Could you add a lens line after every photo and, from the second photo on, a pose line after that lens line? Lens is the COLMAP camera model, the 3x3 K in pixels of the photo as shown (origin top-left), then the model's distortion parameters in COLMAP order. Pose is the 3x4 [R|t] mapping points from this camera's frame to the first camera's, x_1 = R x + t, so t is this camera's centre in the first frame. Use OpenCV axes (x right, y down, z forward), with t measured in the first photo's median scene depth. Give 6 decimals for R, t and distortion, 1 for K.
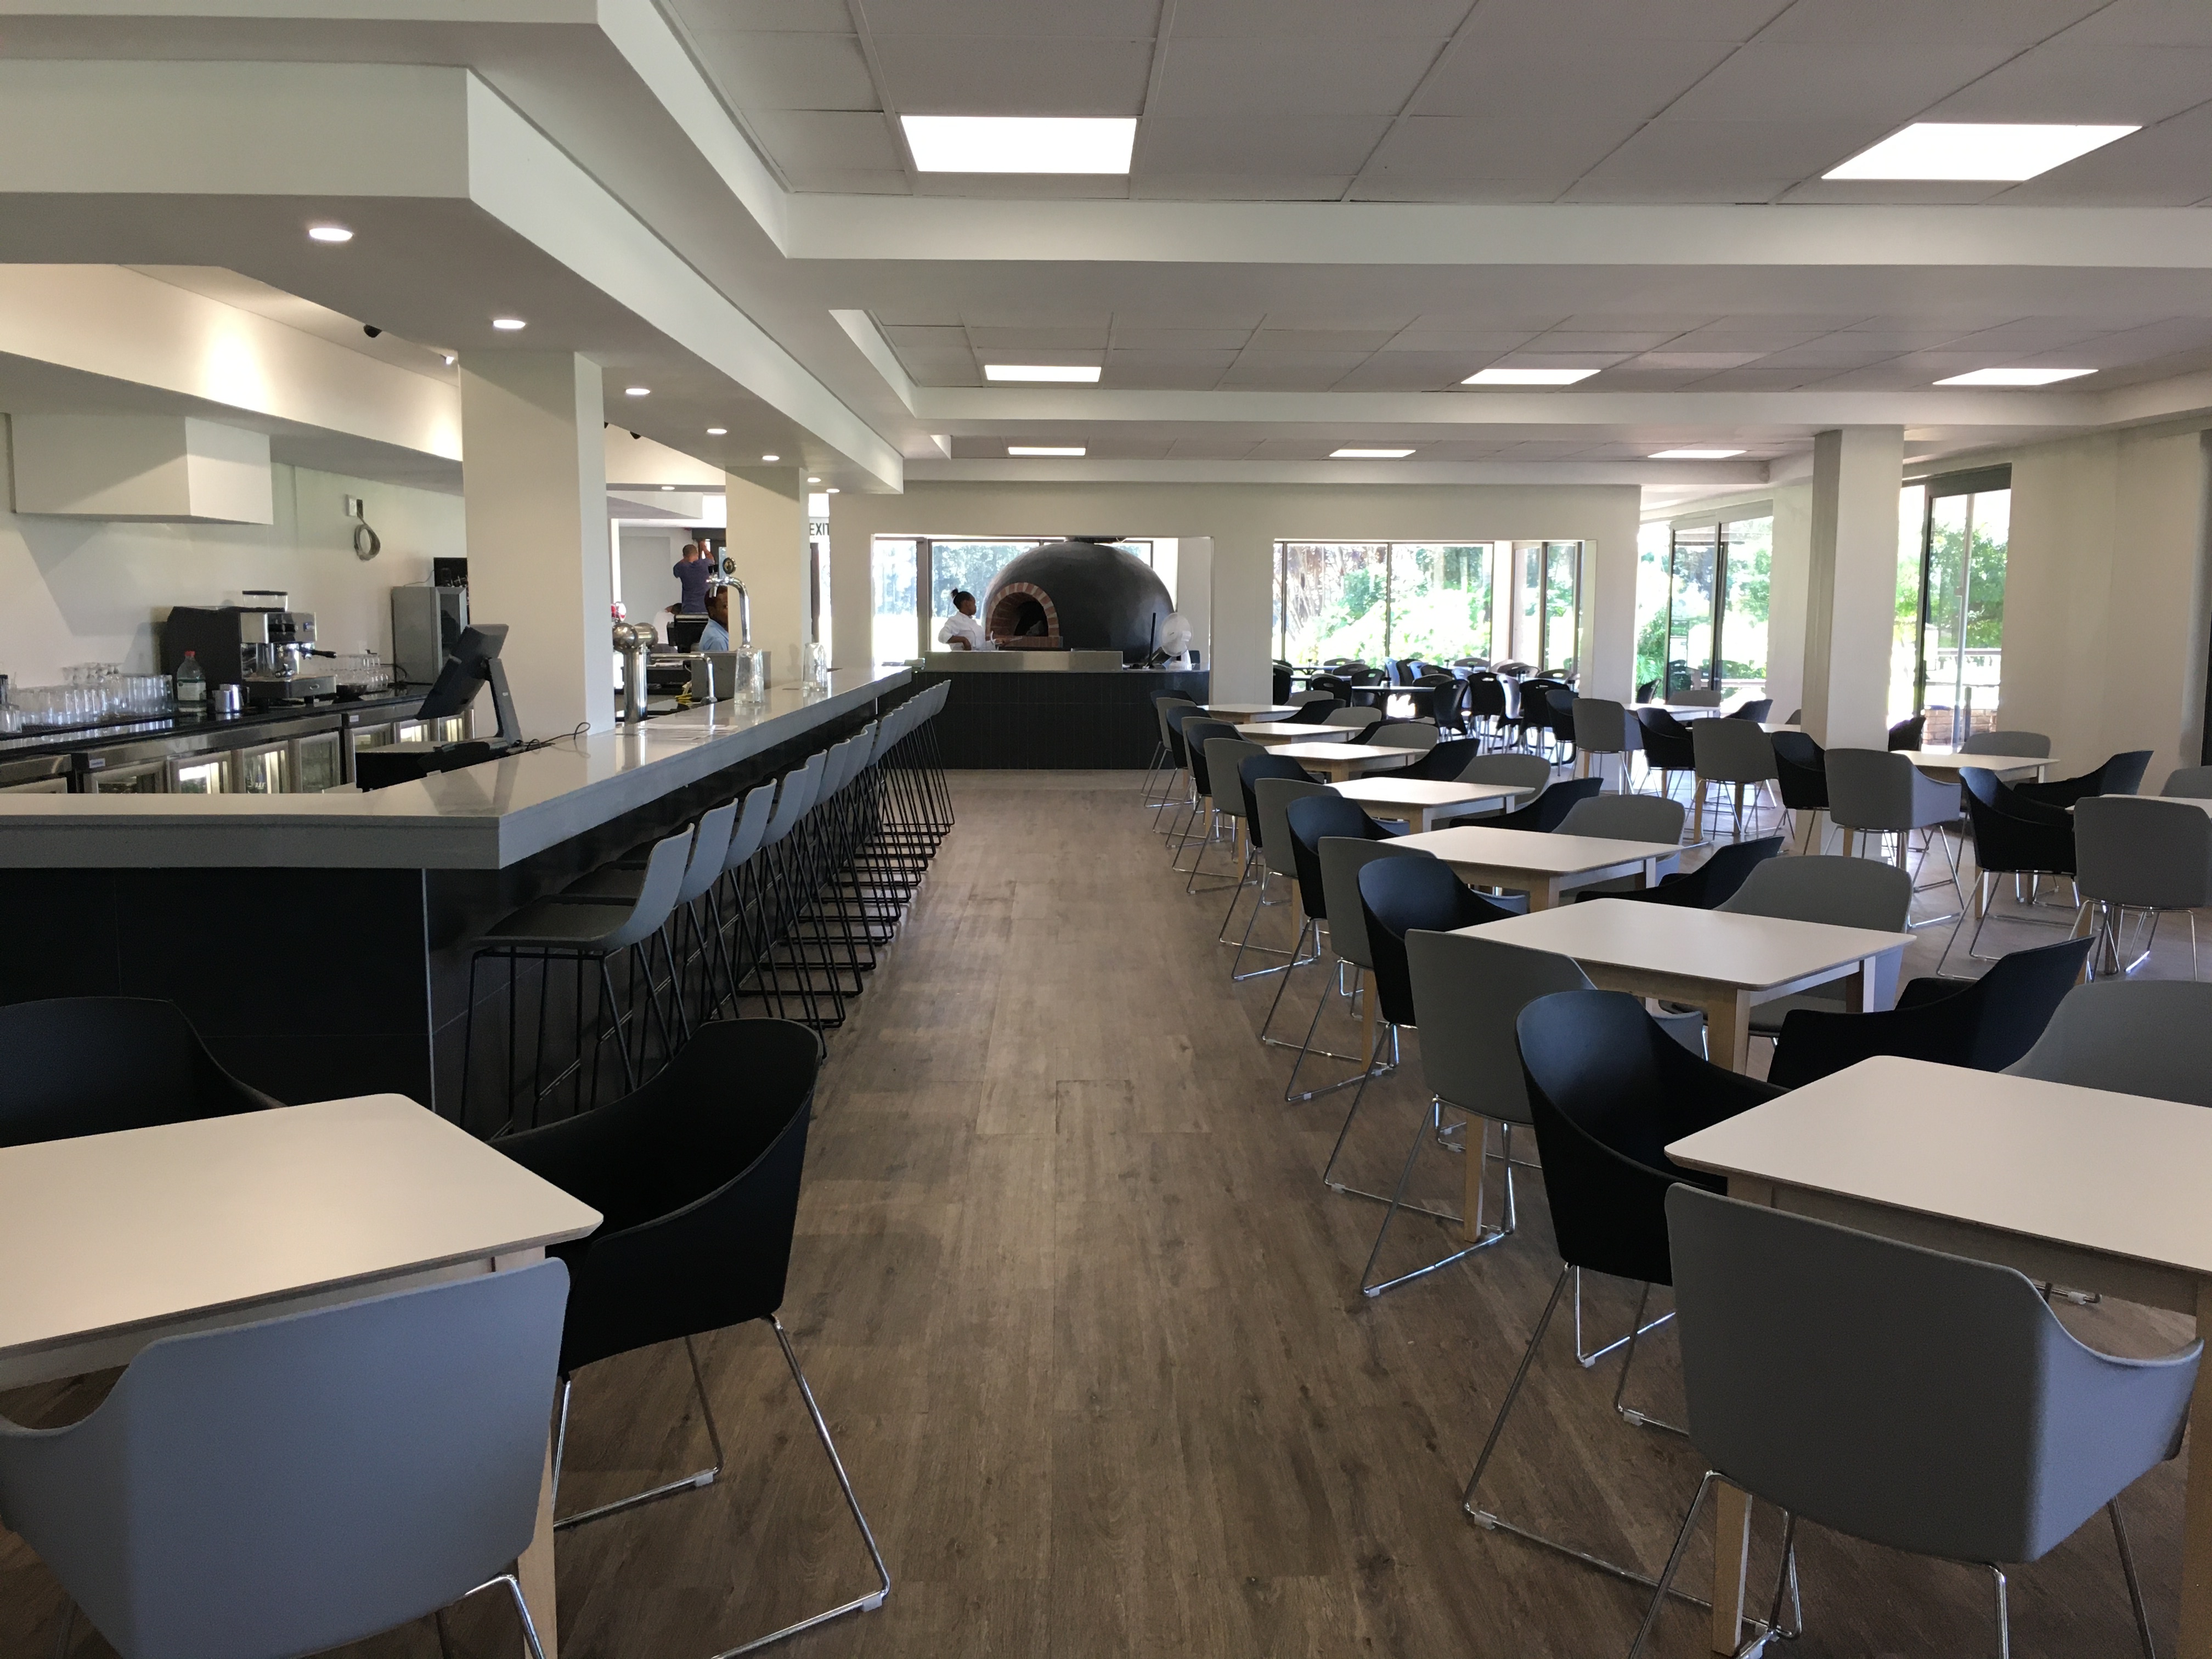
lens RADIAL K [[1881.5, 0, 1106.0], [0, 1881.5, 829.5], [0, 0, 1]] dist [0.006124, -0.000869]
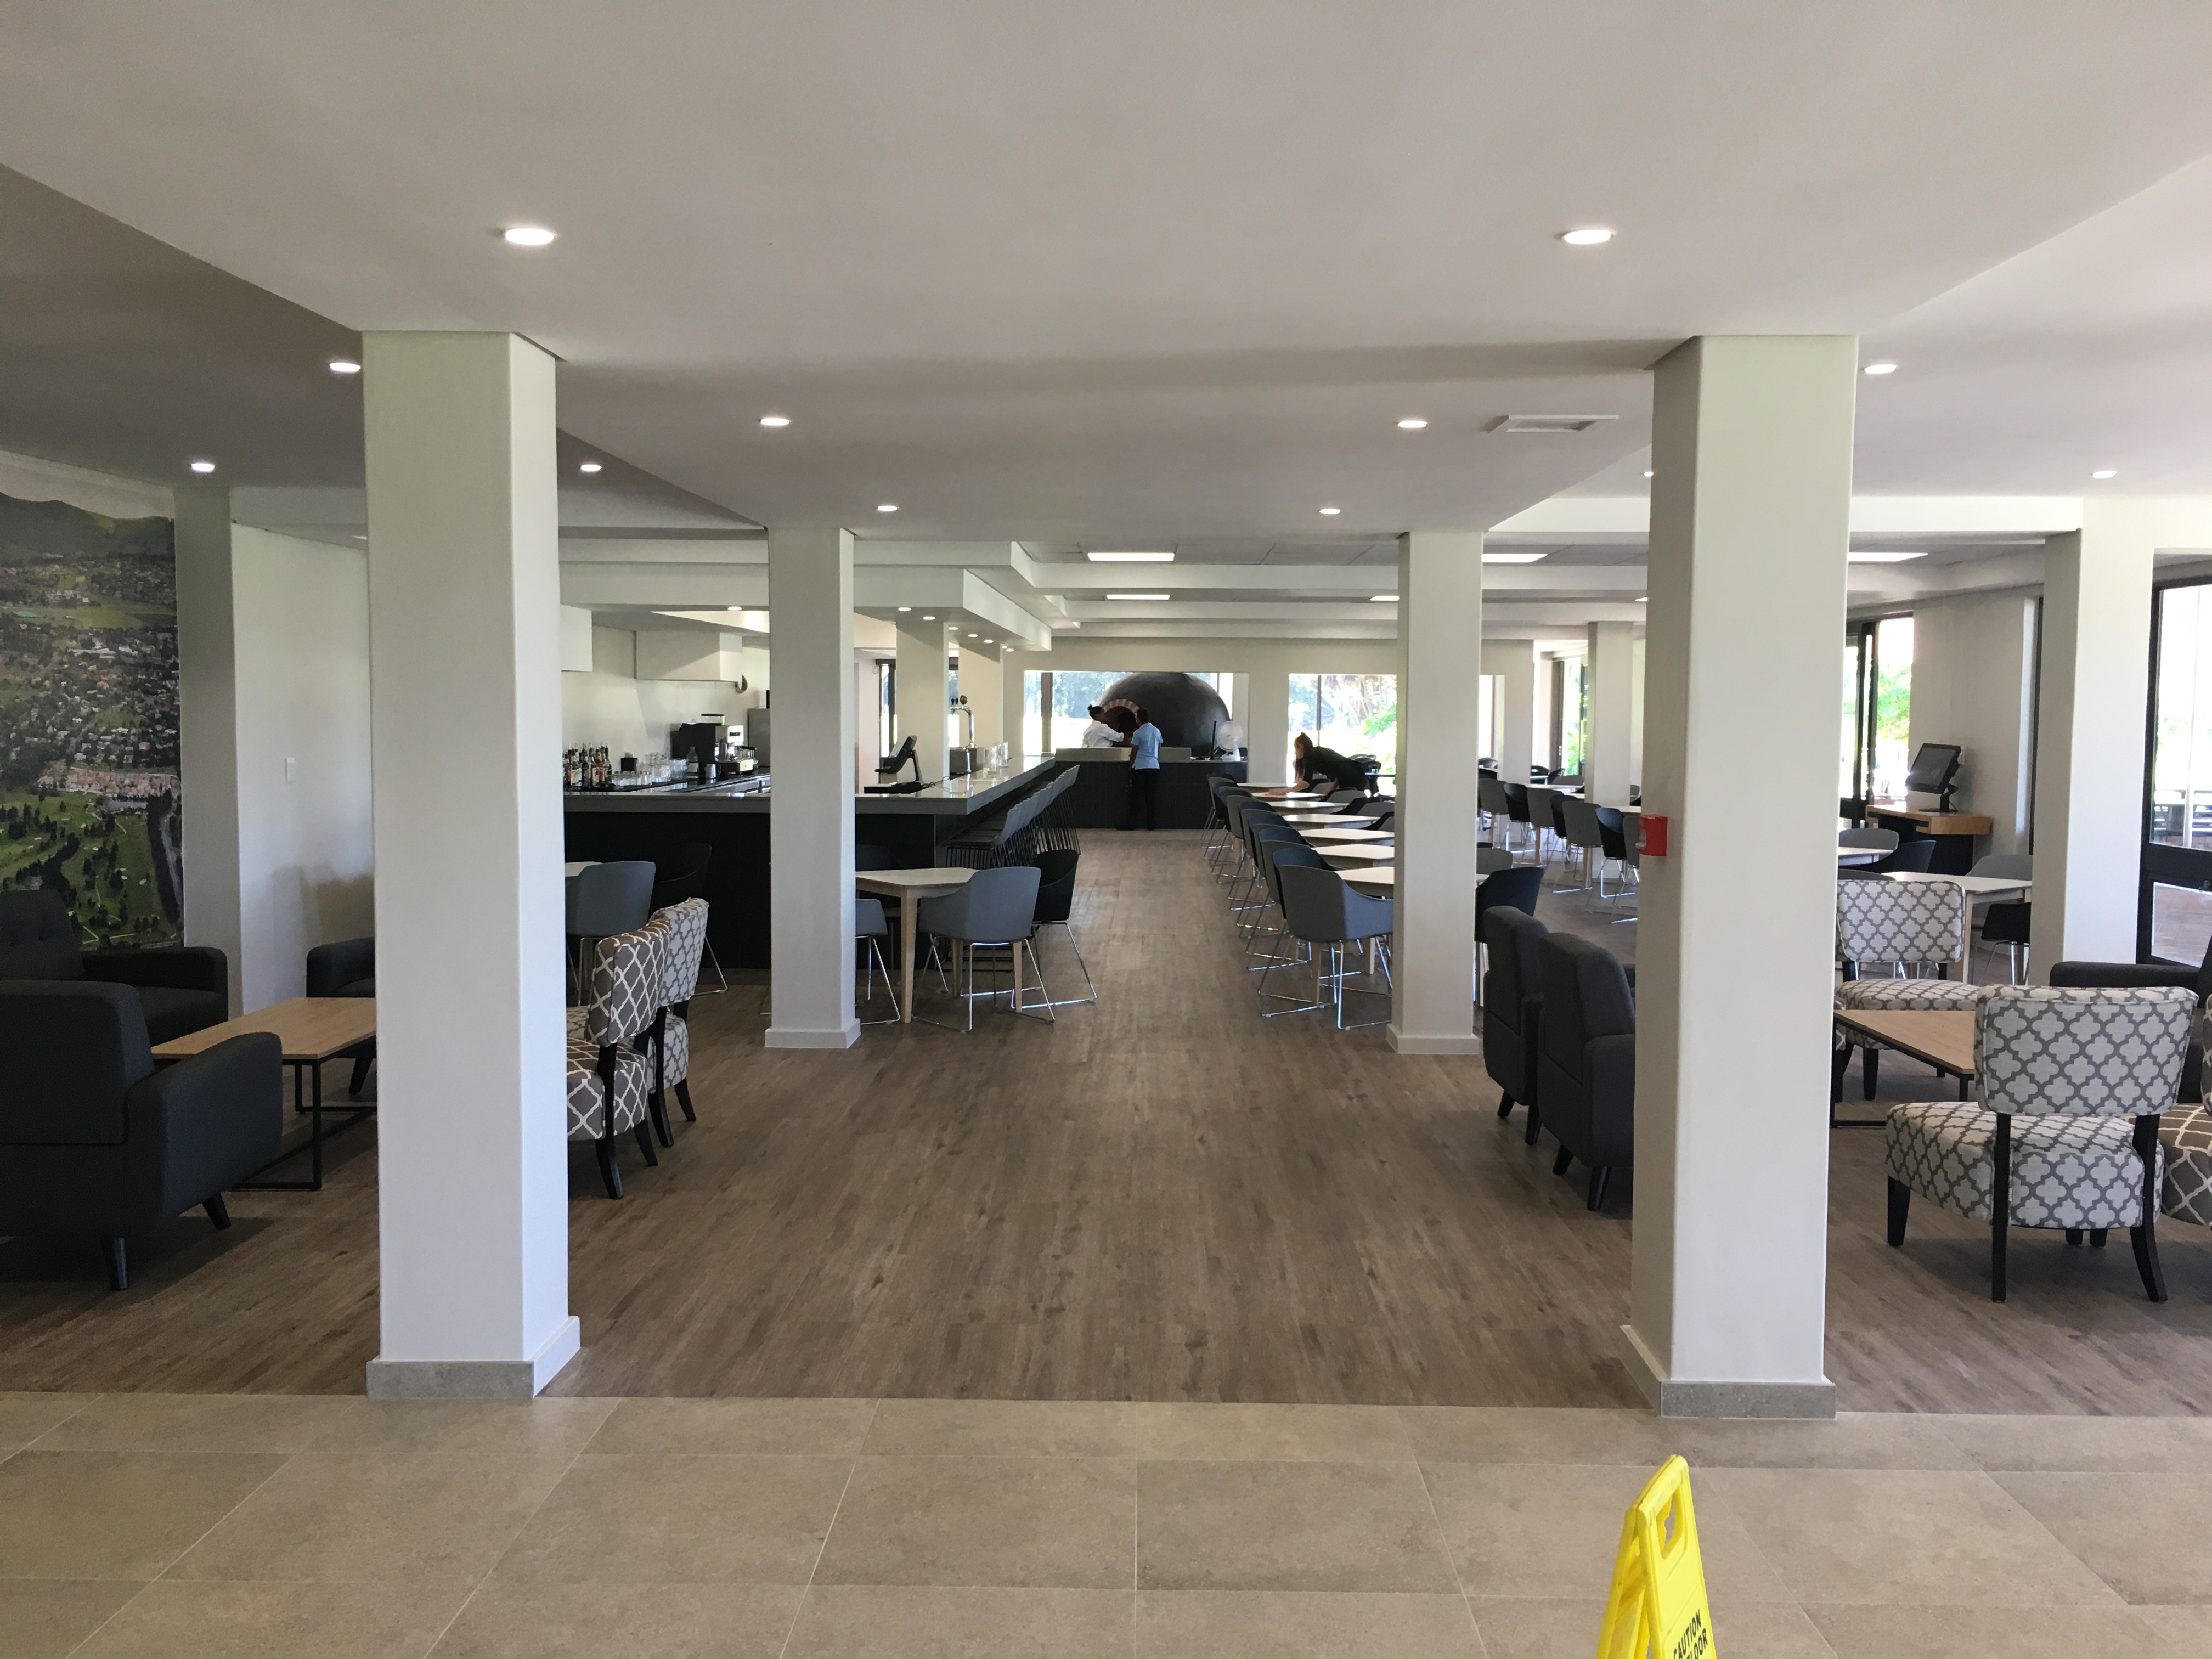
lens RADIAL K [[1879.1, 0, 1106.0], [0, 1879.1, 829.5], [0, 0, 1]] dist [-0.011591, -0.005597]
pose [[0.998739, 0.001542, -0.050176, 0.018069], [-0.004194, 0.998598, -0.052776, 0.051270], [0.050024, 0.052920, 0.997345, -0.510463]]
